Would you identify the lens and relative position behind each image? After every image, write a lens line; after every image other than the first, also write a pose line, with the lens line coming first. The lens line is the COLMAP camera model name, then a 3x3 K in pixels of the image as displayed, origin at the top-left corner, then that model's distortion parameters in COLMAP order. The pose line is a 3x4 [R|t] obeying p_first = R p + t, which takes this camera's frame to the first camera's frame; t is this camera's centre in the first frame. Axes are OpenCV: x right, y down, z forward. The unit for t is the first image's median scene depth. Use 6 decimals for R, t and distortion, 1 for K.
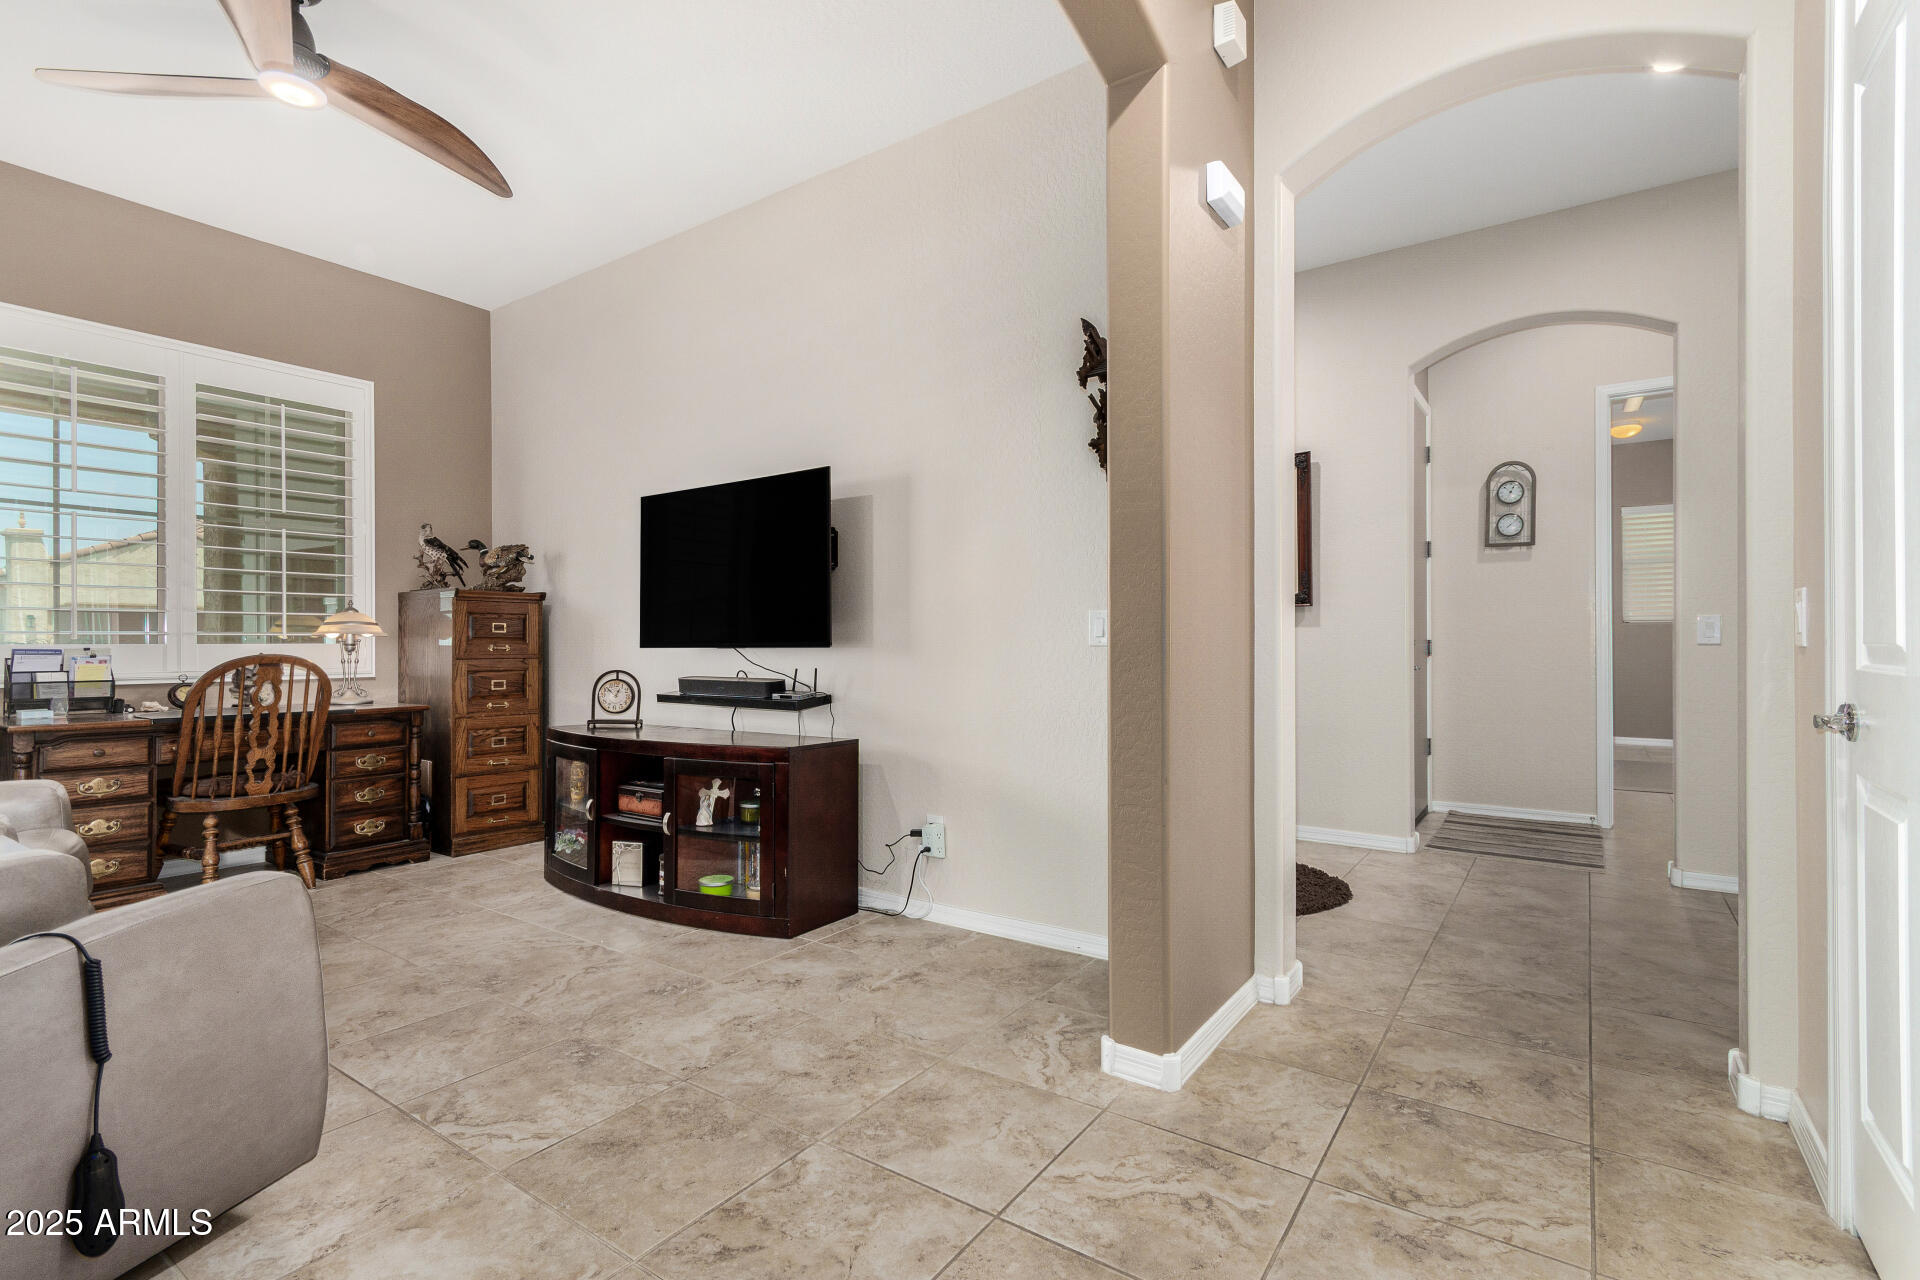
lens RADIAL K [[893.7, 0, 965.0], [0, 893.7, 648.5], [0, 0, 1]] dist [0.002078, 0.000583]
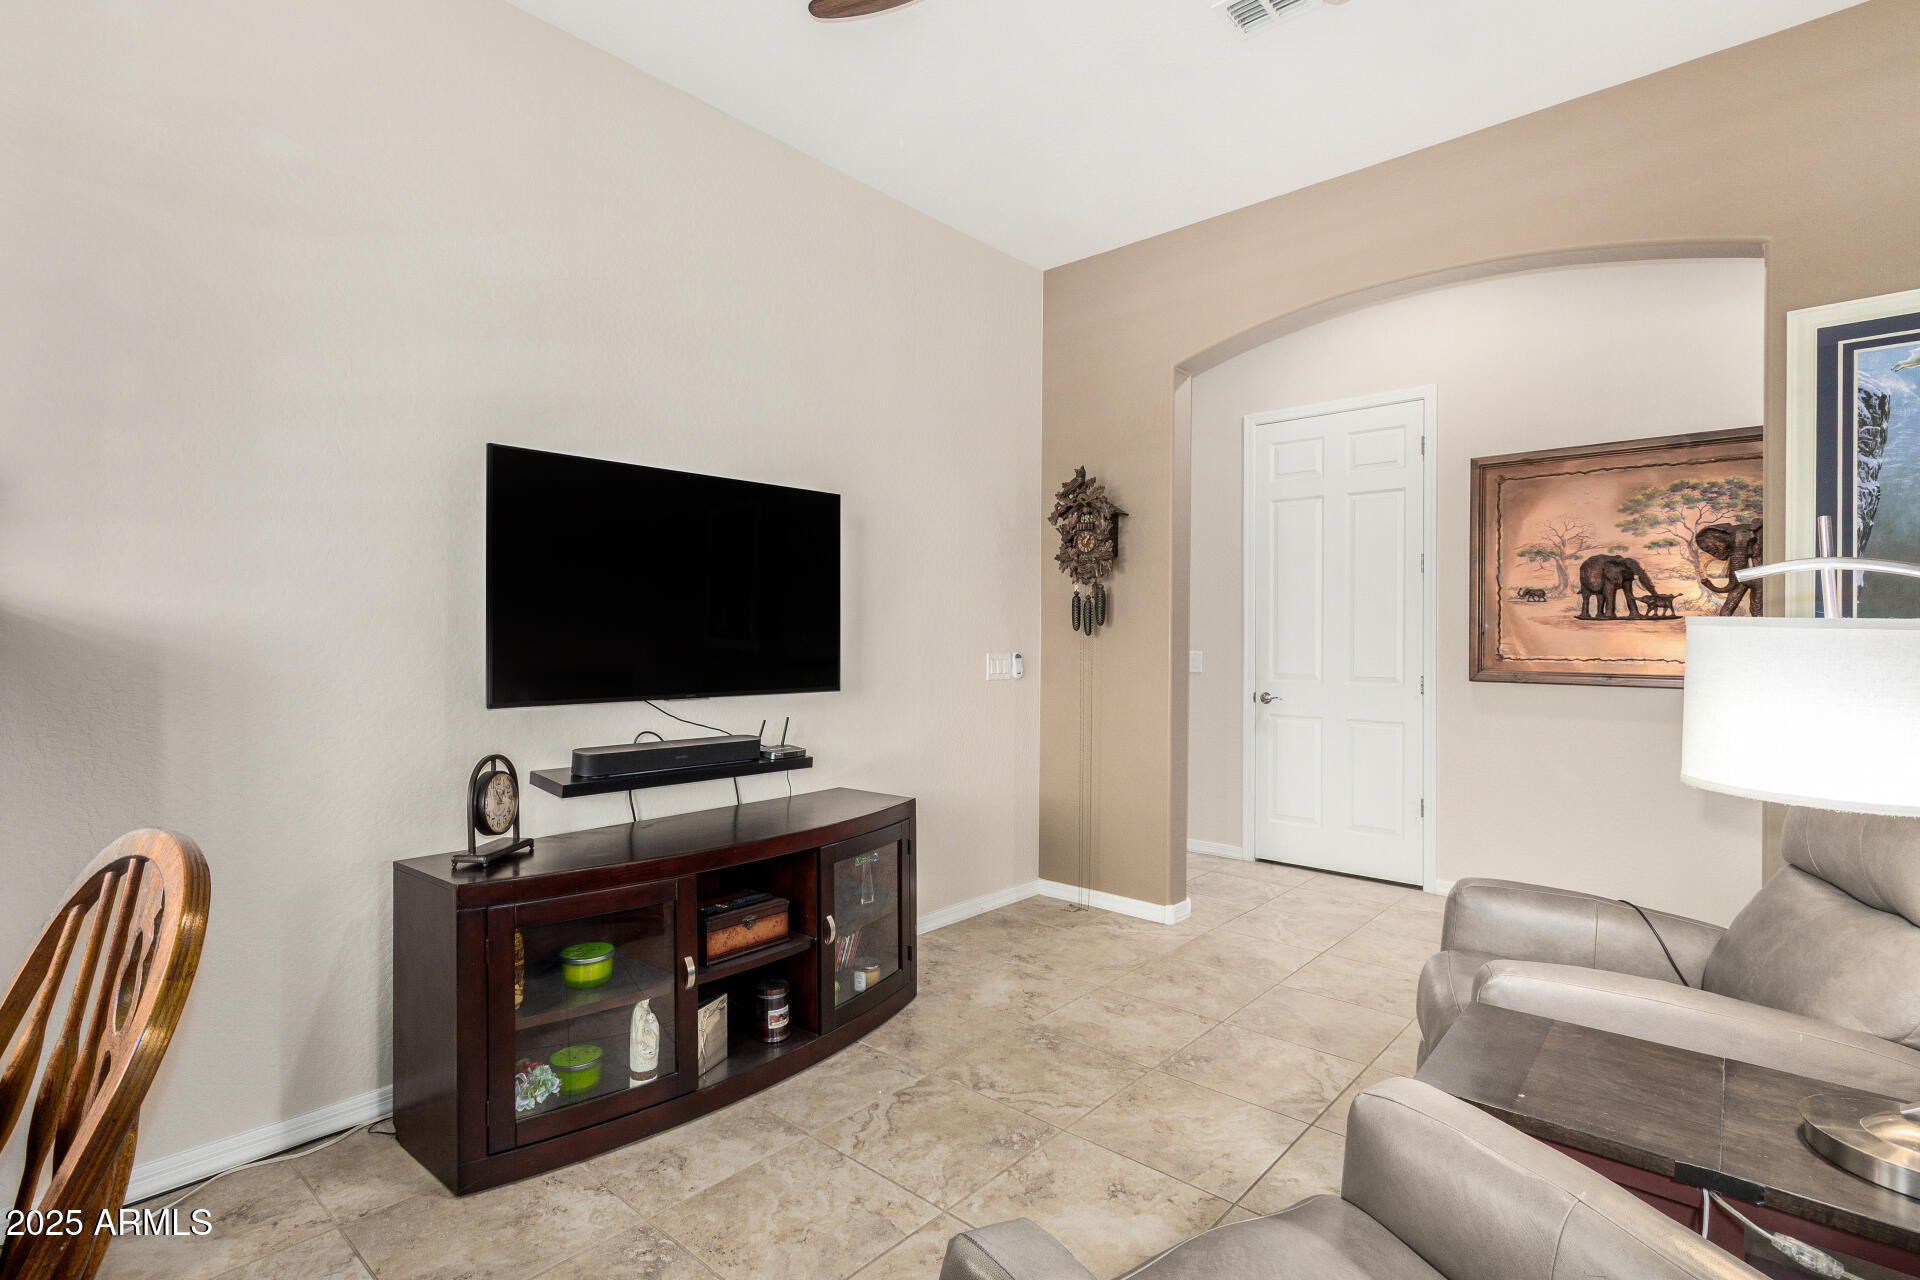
lens RADIAL K [[915.3, 0, 960.0], [0, 915.3, 640.0], [0, 0, 1]] dist [-0.001398, -0.000086]
pose [[0.122044, -0.000297, 0.992525, -1.248965], [0.001537, 0.999999, 0.000110, -0.063432], [-0.992524, 0.001512, 0.122044, 0.888497]]
